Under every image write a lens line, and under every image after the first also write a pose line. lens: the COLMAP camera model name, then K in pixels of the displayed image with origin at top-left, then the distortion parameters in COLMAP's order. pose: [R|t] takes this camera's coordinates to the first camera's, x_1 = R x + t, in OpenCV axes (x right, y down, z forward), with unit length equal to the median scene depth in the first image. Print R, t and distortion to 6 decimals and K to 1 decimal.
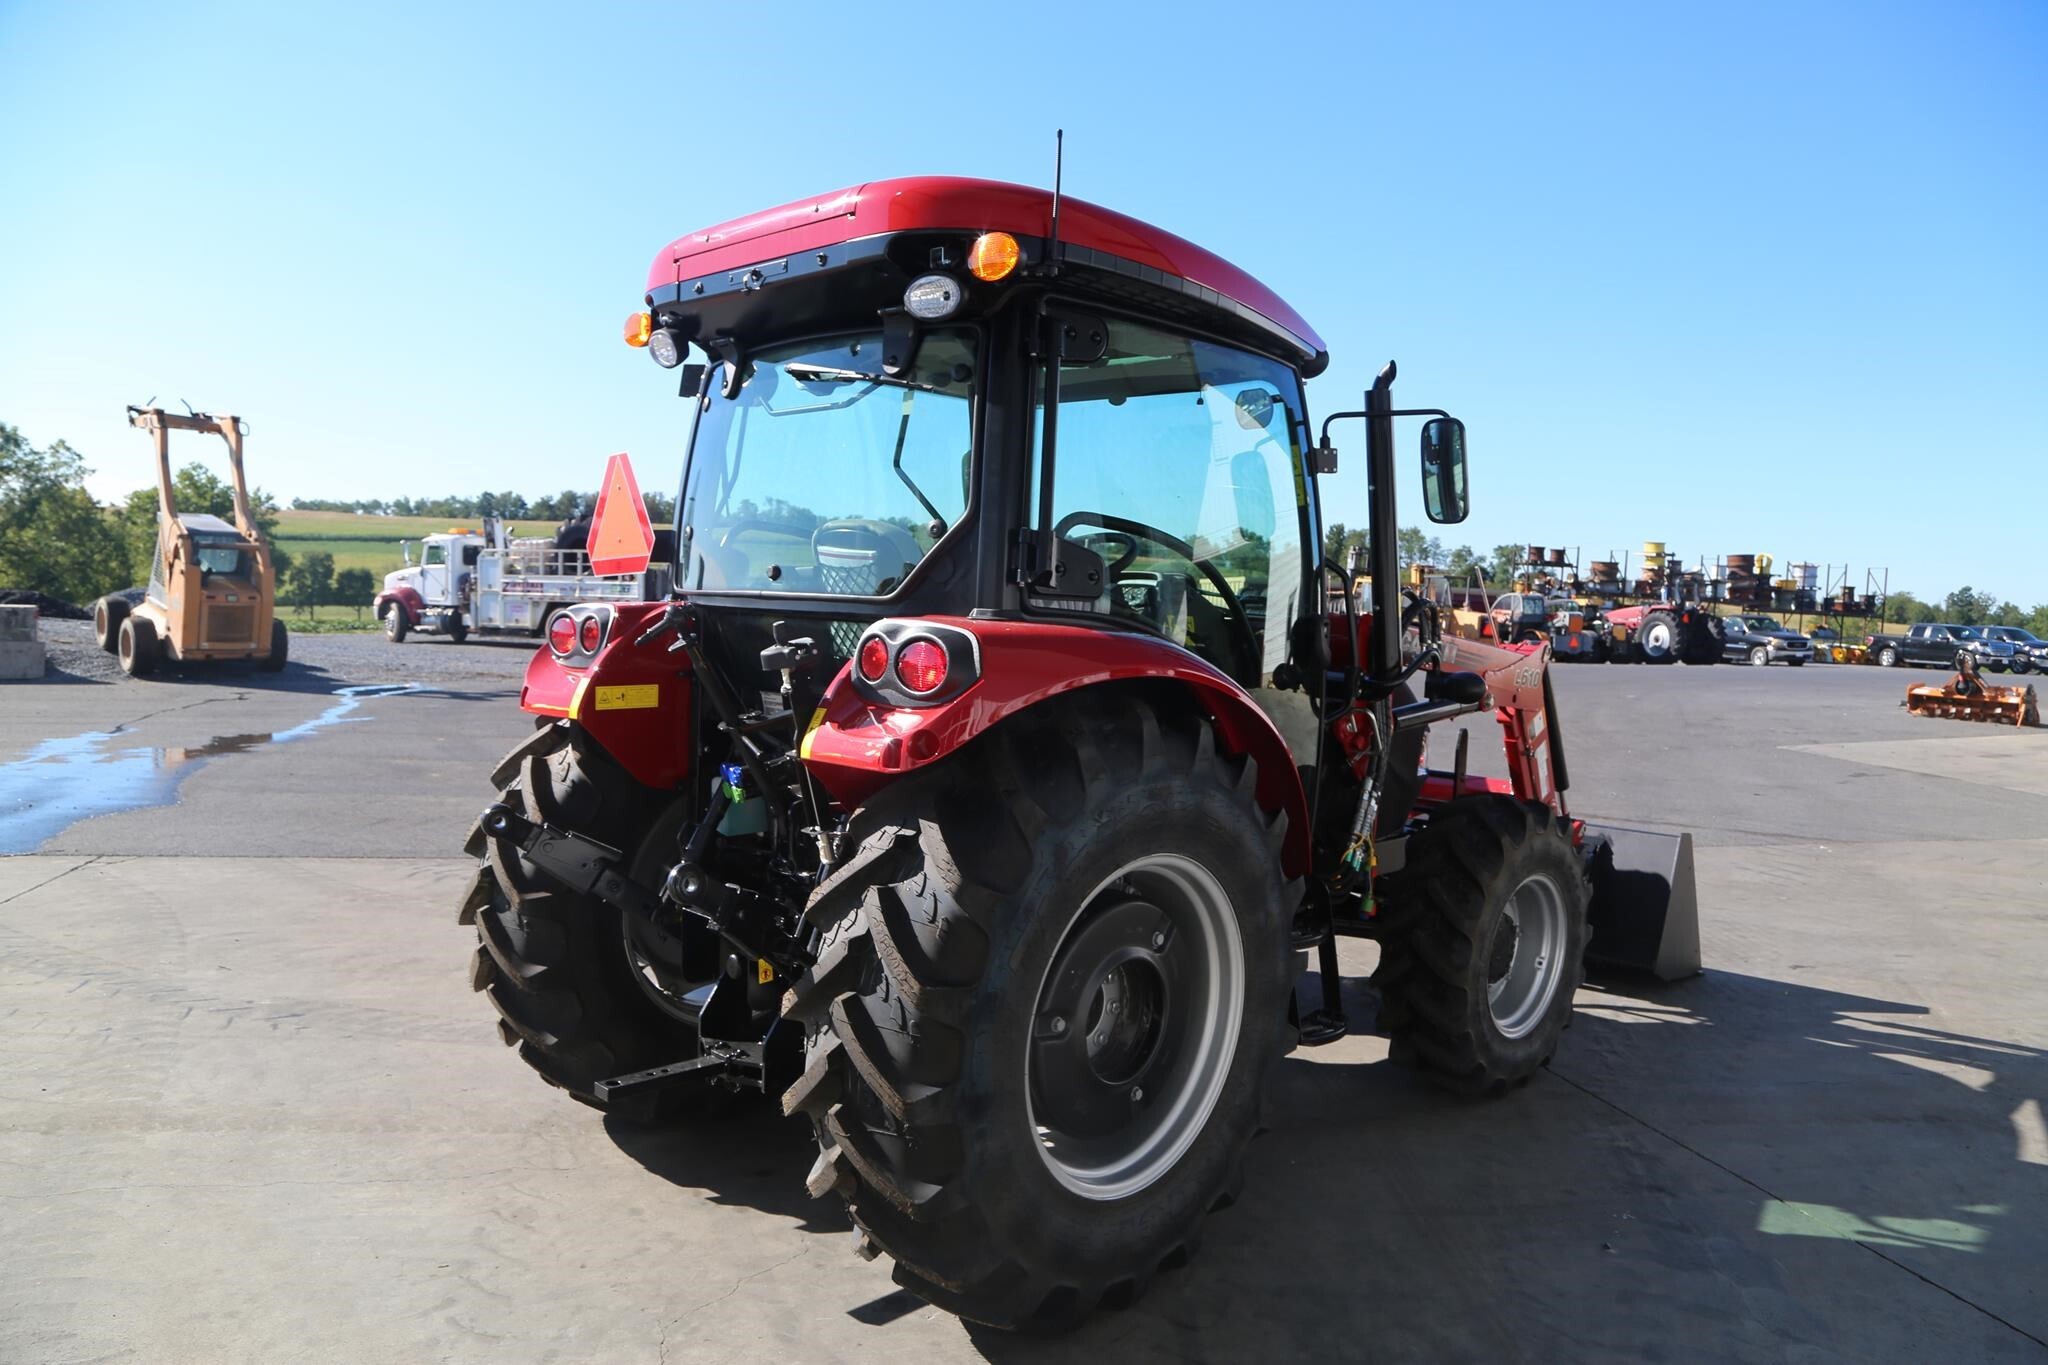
lens RADIAL K [[1375.7, 0, 1021.2], [0, 1375.7, 680.8], [0, 0, 1]] dist [-0.131163, 0.071168]
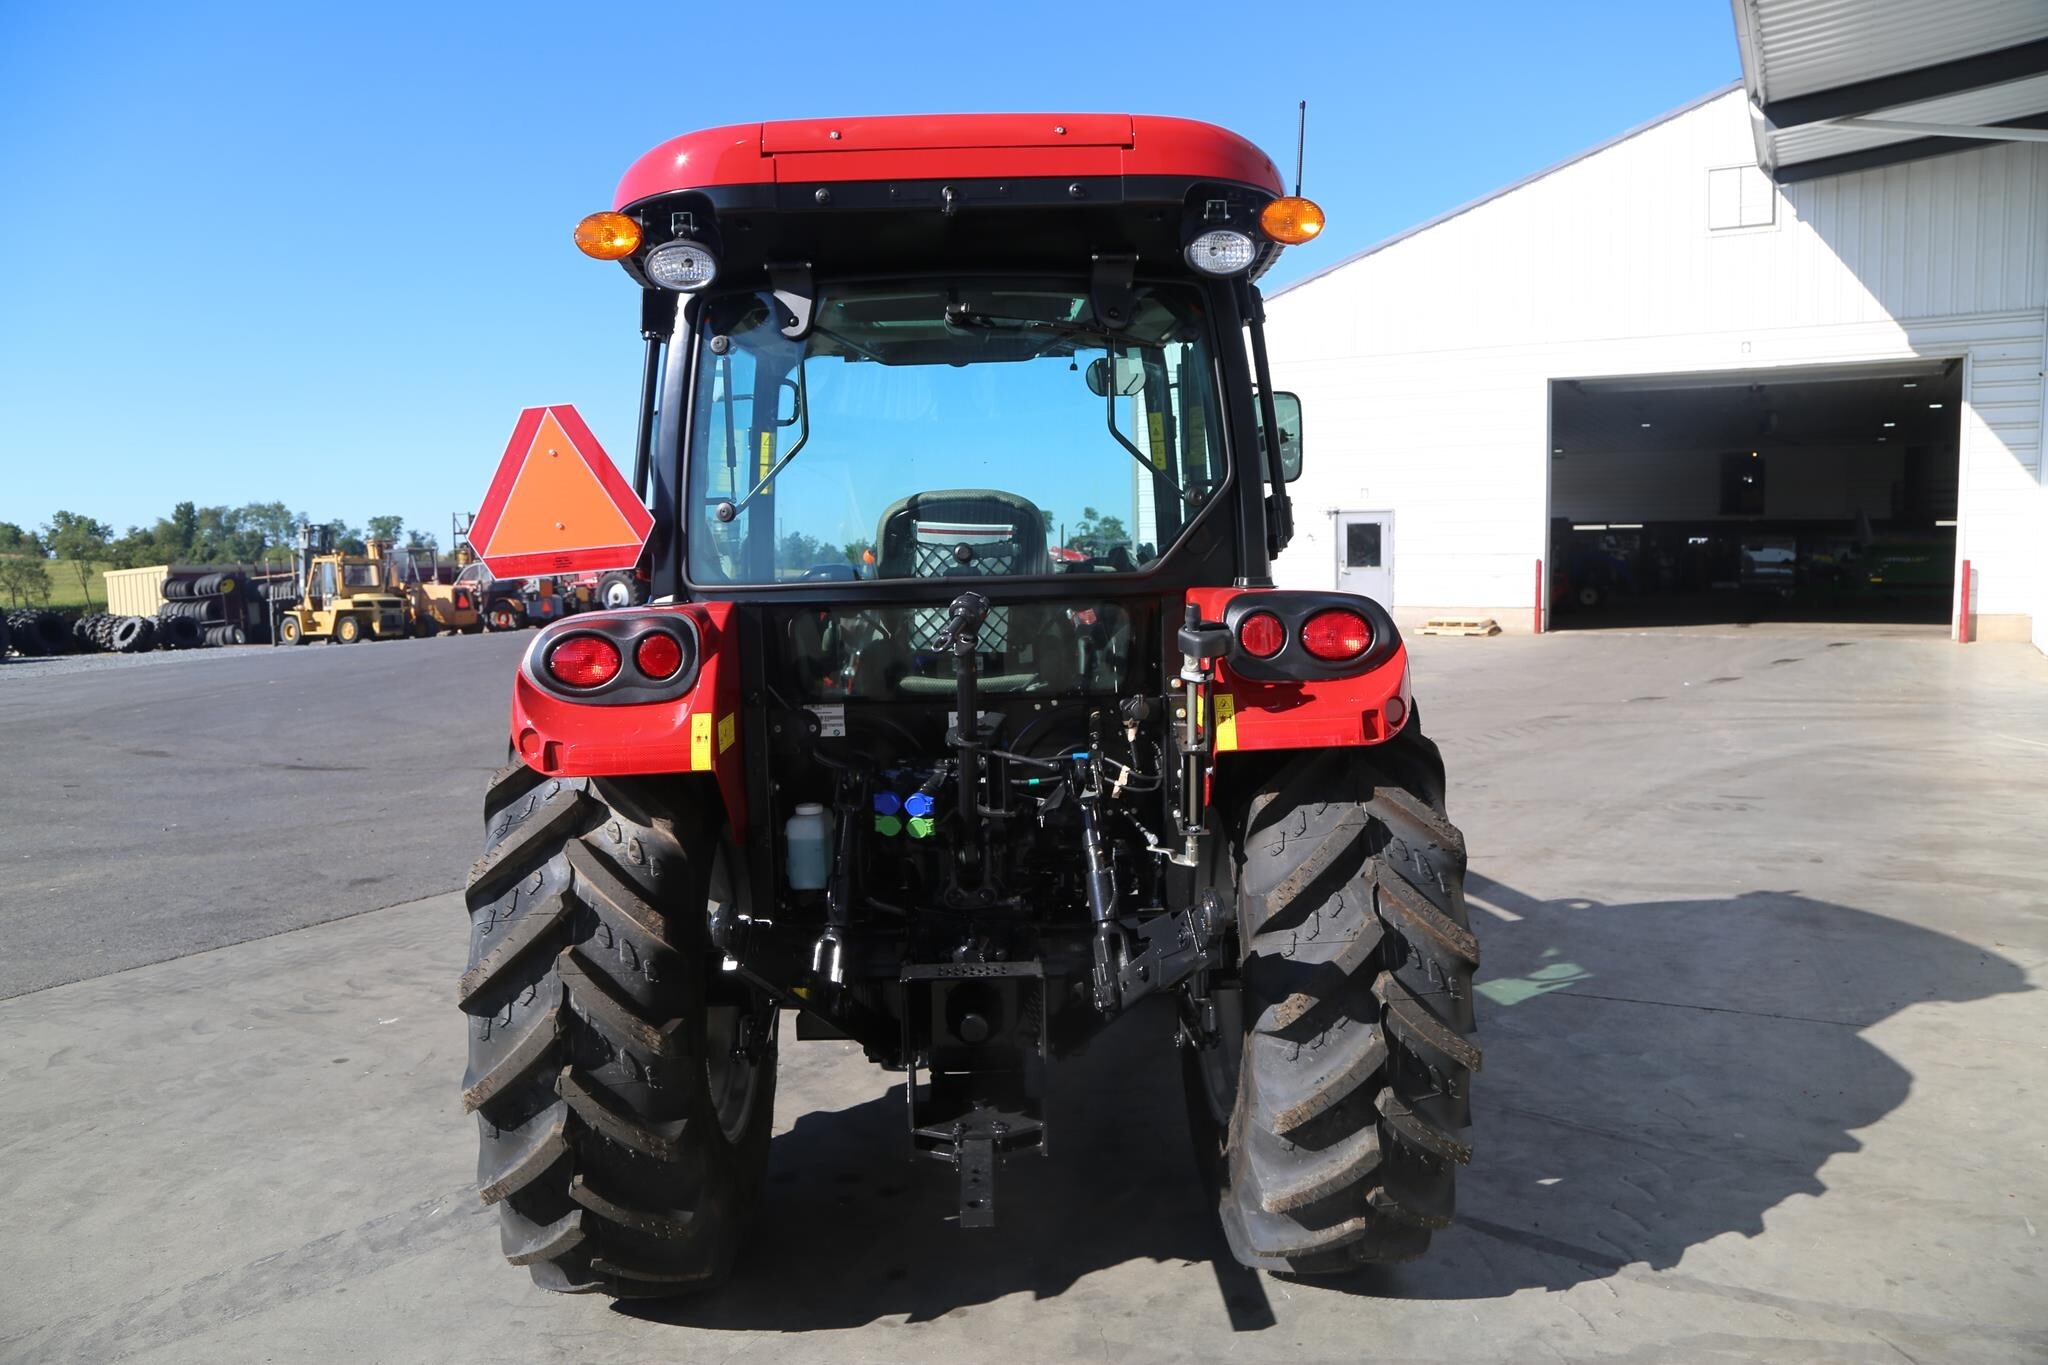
lens RADIAL K [[1375.7, 0, 1021.2], [0, 1375.7, 680.8], [0, 0, 1]] dist [-0.131163, 0.071168]
pose [[0.698462, -0.117802, 0.705885, -0.085442], [0.100754, 0.992721, 0.065976, -0.006045], [-0.708519, 0.025039, 0.705247, 0.043301]]
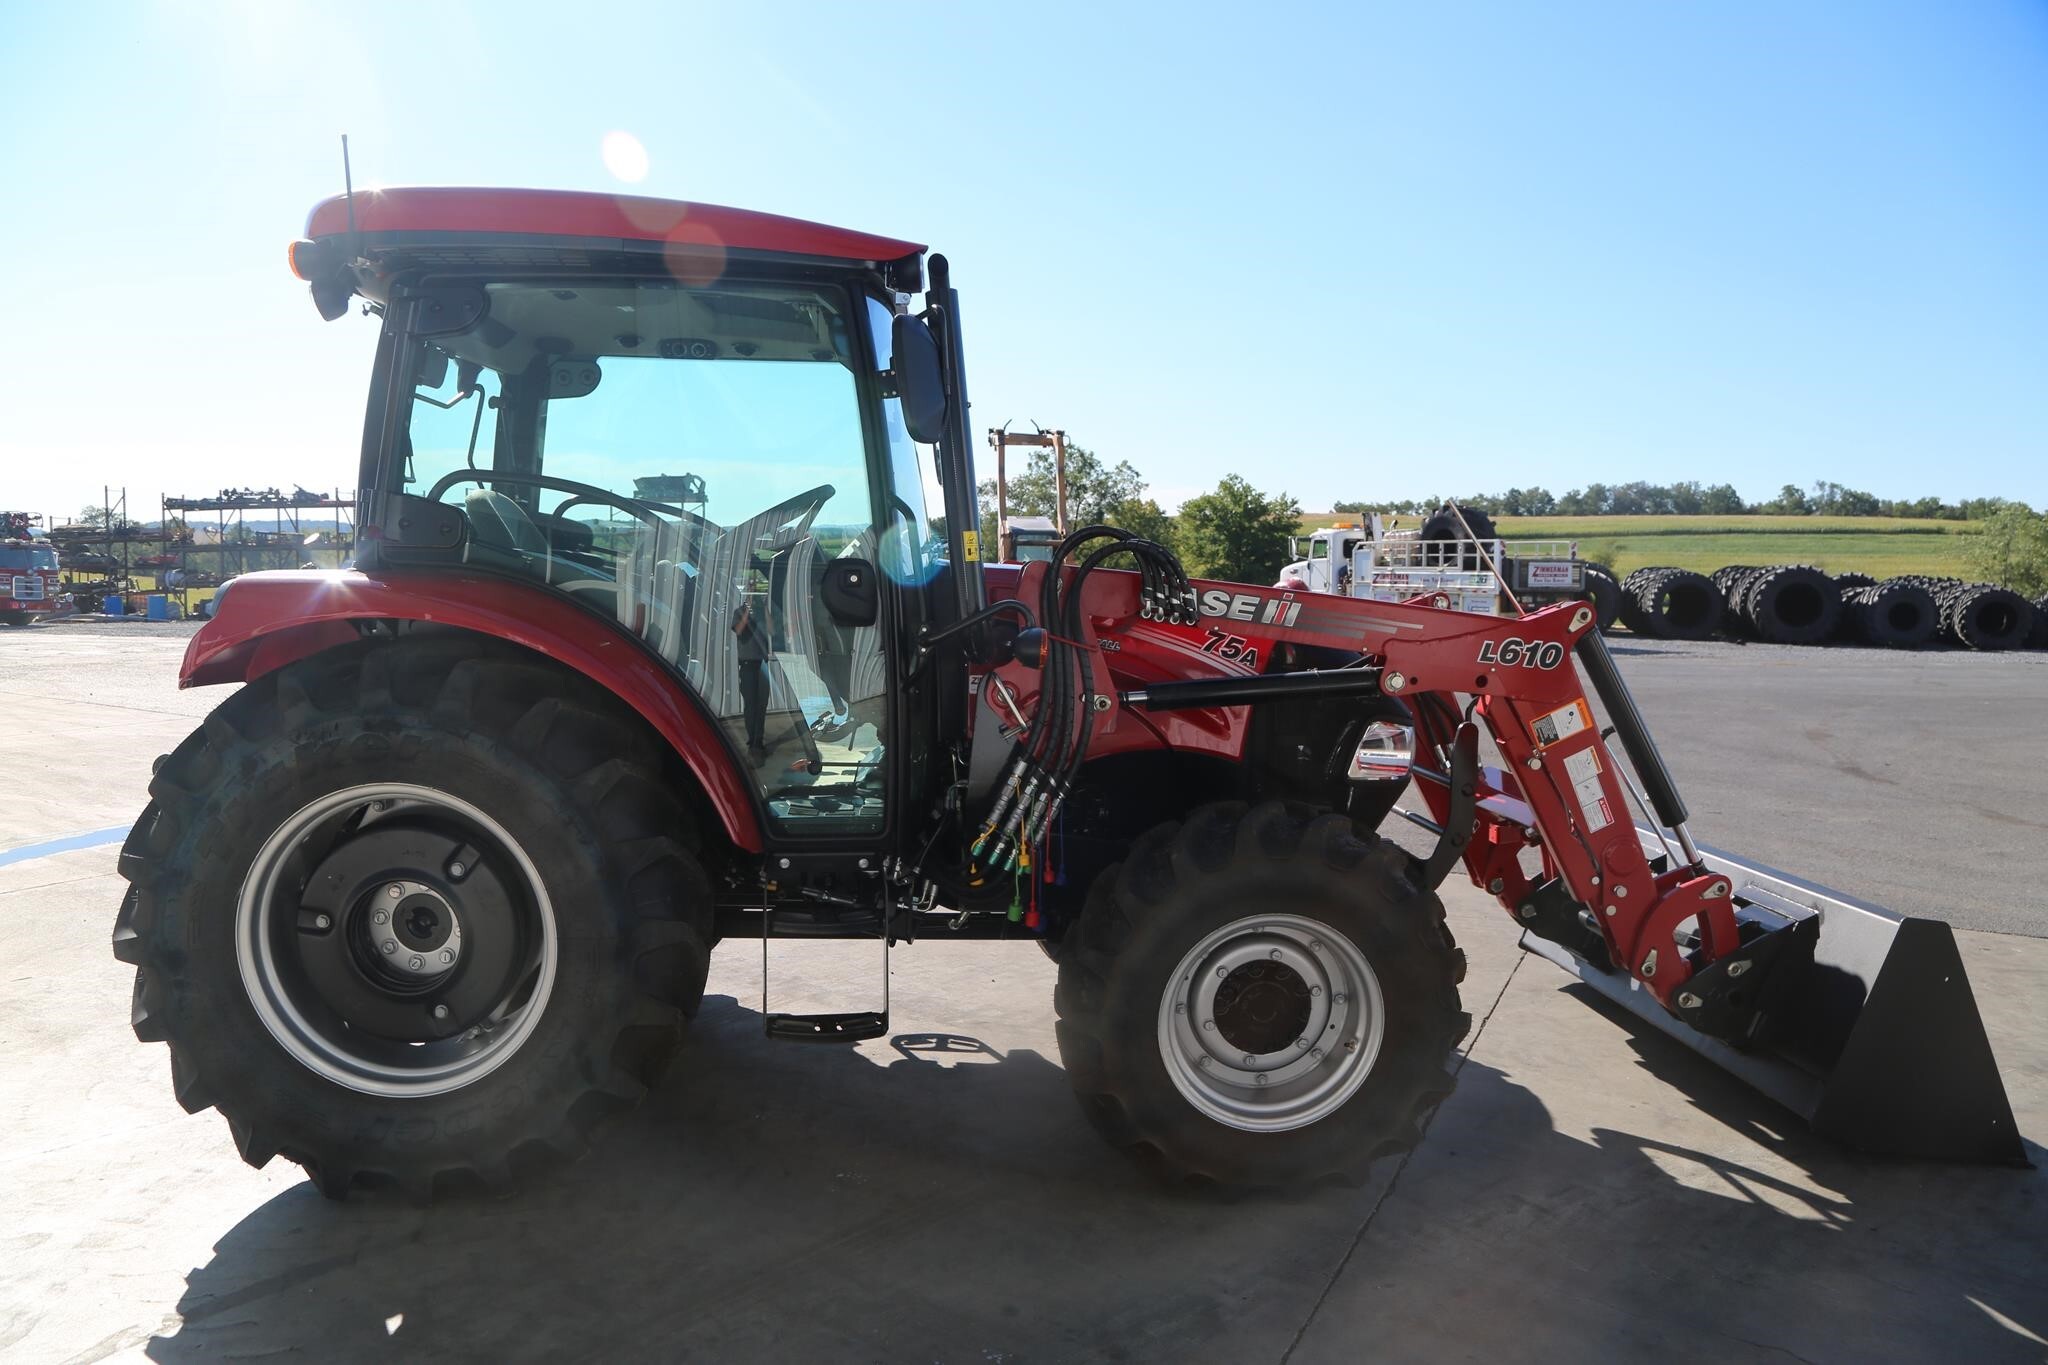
lens RADIAL K [[1375.7, 0, 1021.2], [0, 1375.7, 680.8], [0, 0, 1]] dist [-0.131163, 0.071168]
pose [[0.741924, 0.031183, -0.669758, 0.115677], [-0.029512, 0.999469, 0.013842, 0.001702], [0.669834, 0.009496, 0.742450, 0.054495]]
